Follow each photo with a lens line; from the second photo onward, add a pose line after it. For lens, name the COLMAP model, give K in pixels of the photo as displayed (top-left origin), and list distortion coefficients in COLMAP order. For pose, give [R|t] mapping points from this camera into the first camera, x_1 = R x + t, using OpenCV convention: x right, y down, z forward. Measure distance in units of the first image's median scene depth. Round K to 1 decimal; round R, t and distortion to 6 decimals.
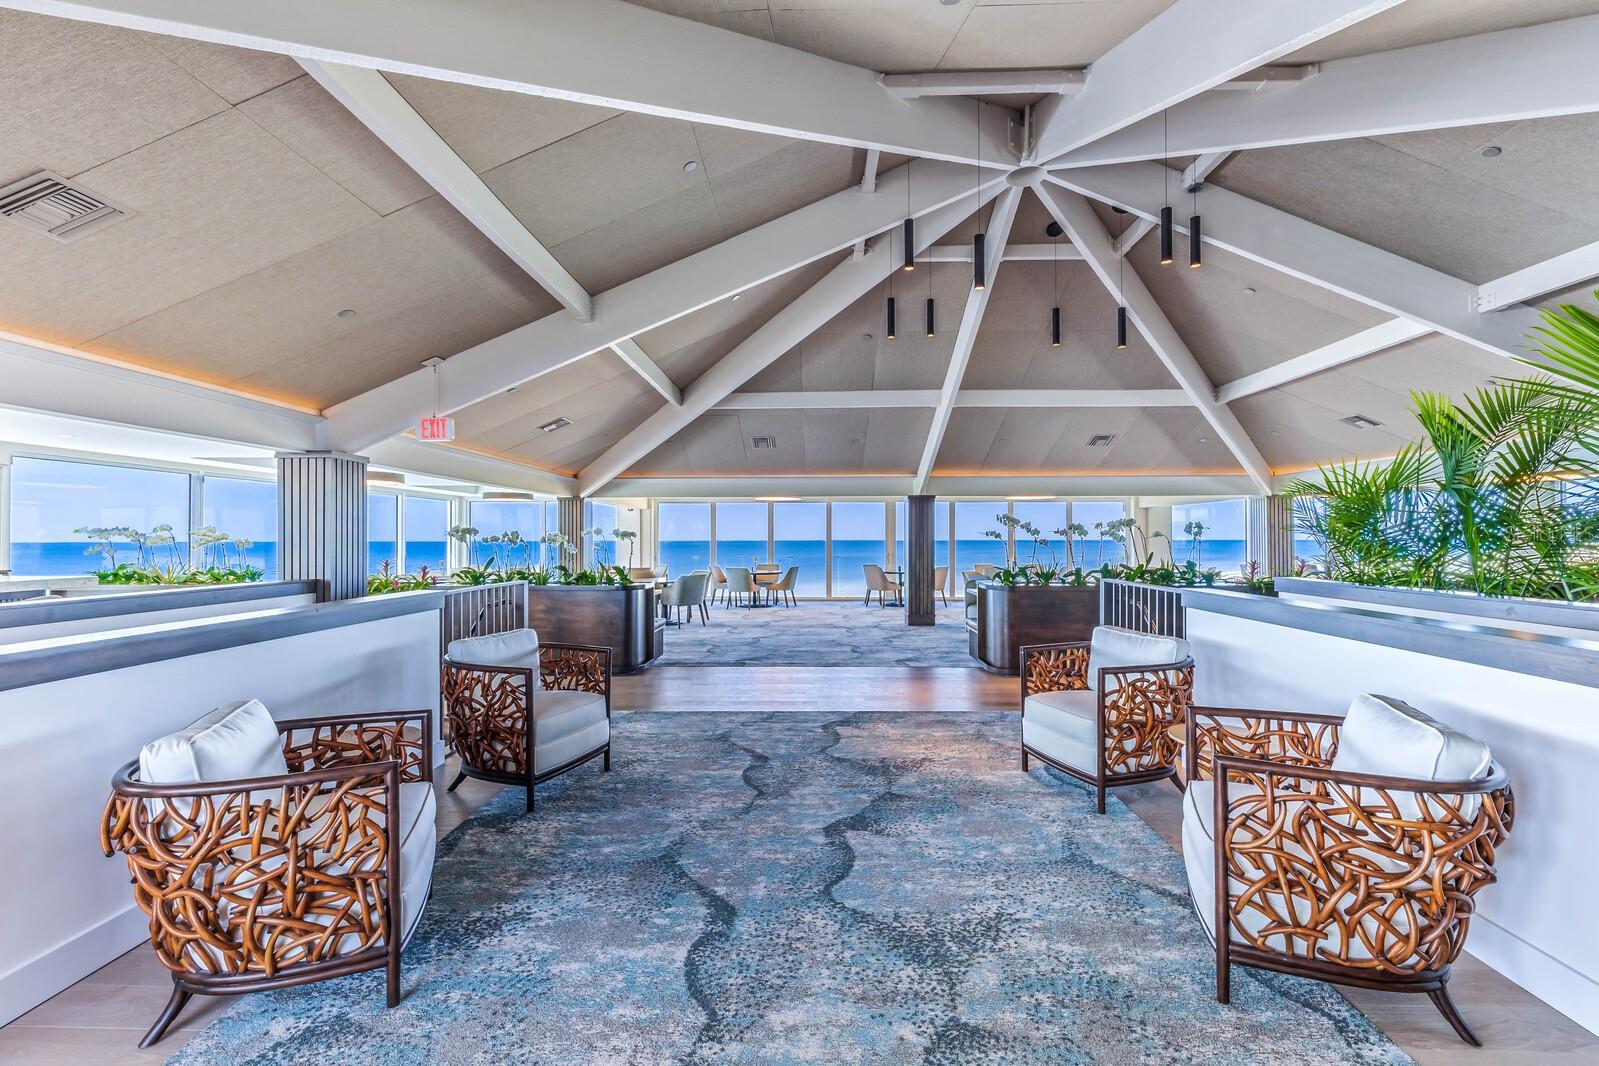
lens RADIAL K [[676.0, 0, 799.5], [0, 676.0, 533.0], [0, 0, 1]] dist [0.001115, -0.000100]
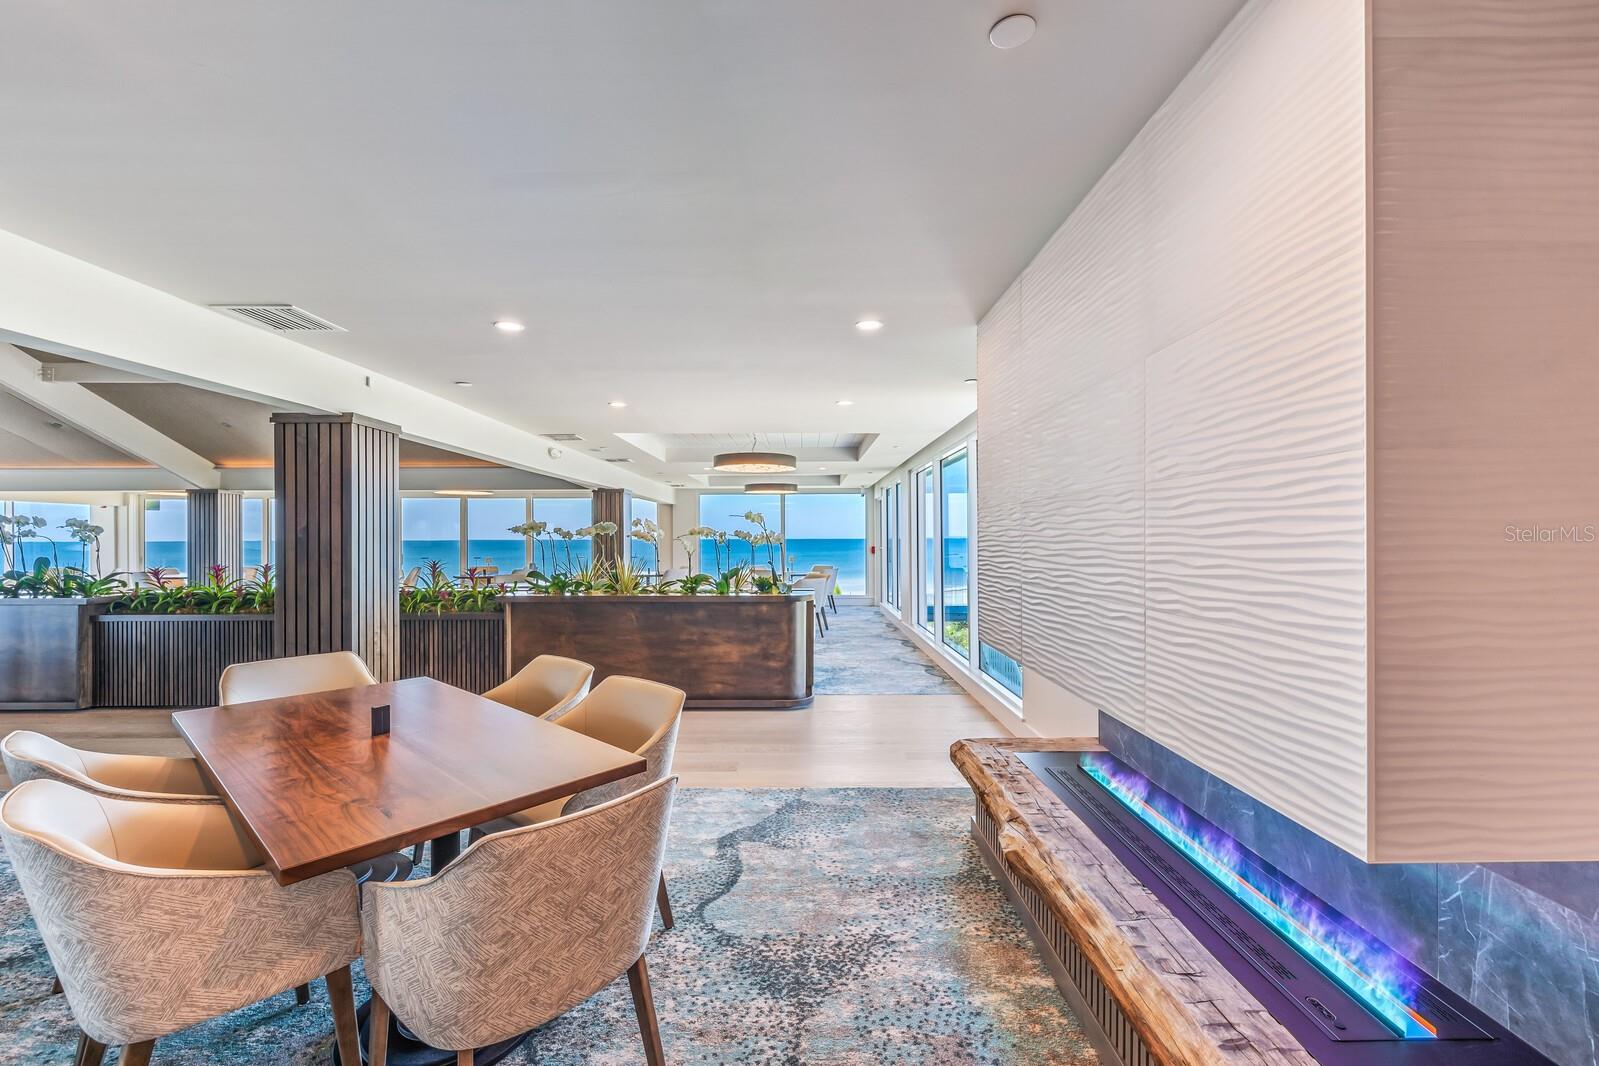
lens RADIAL K [[676.0, 0, 799.5], [0, 676.0, 533.0], [0, 0, 1]] dist [0.001115, -0.000100]
pose [[0.999844, 0.006148, 0.016534, 0.175646], [-0.006266, 0.999955, 0.007073, -0.001274], [-0.016490, -0.007176, 0.999838, 0.069553]]
